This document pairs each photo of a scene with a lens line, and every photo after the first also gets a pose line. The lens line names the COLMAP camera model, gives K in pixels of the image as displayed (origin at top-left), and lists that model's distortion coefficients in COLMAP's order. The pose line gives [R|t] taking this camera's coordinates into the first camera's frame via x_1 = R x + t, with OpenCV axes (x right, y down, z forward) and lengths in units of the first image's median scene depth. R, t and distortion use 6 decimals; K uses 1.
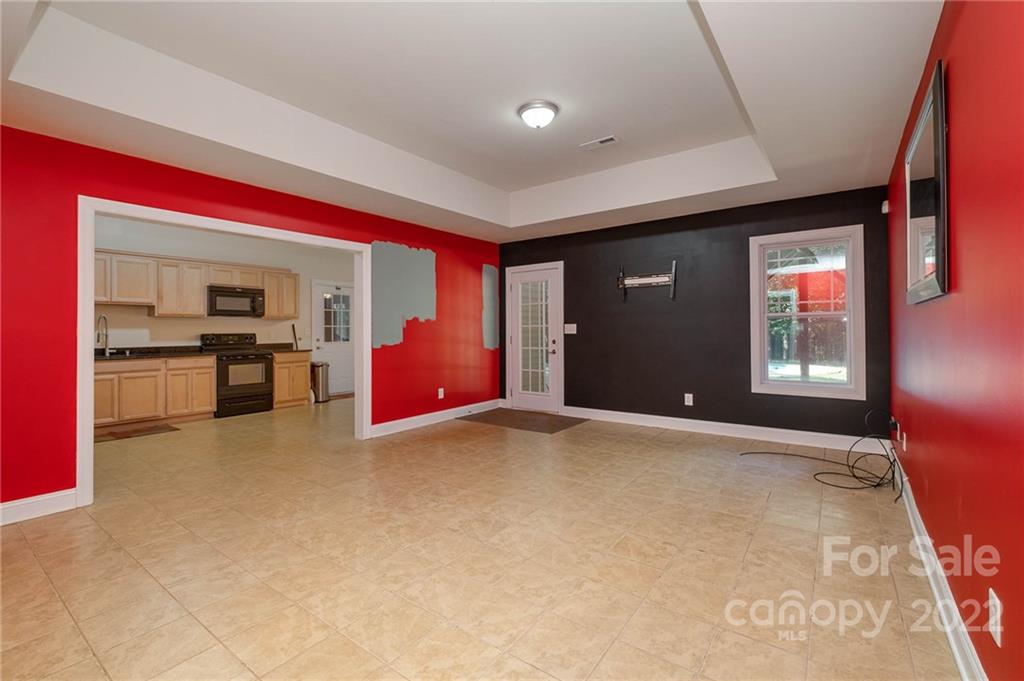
lens RADIAL K [[451.2, 0, 506.0], [0, 451.2, 327.2], [0, 0, 1]] dist [-0.000316, -0.000162]
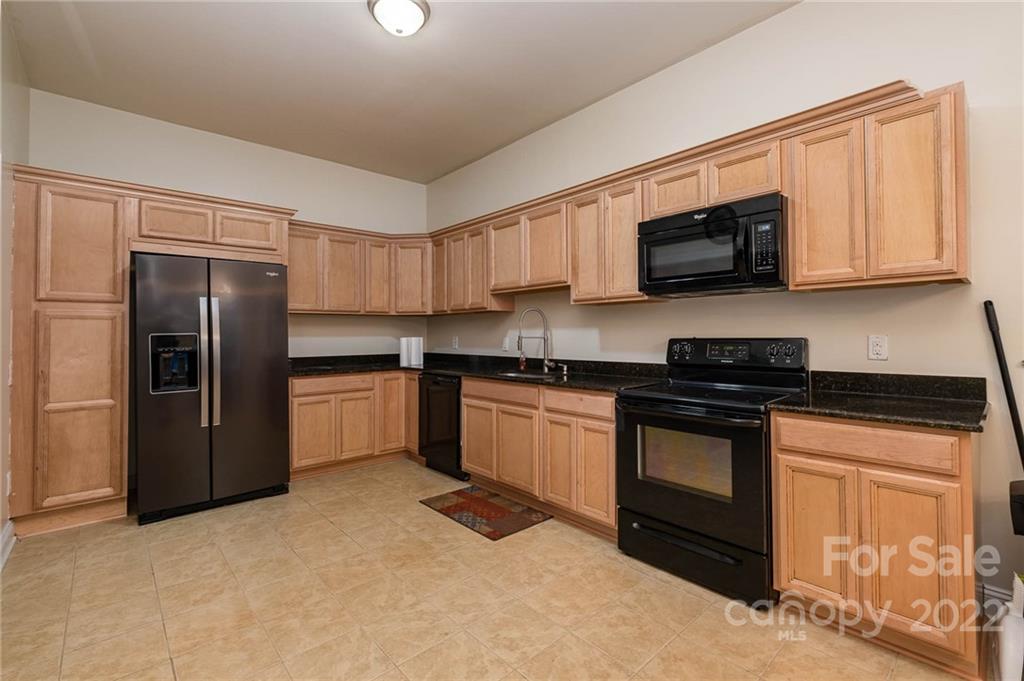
lens RADIAL K [[451.2, 0, 506.0], [0, 451.2, 327.2], [0, 0, 1]] dist [-0.000316, -0.000162]
pose [[-0.207207, -0.008791, -0.978258, -0.228665], [0.013896, 0.999832, -0.011928, 0.007146], [0.978198, -0.016066, -0.207050, 0.989418]]
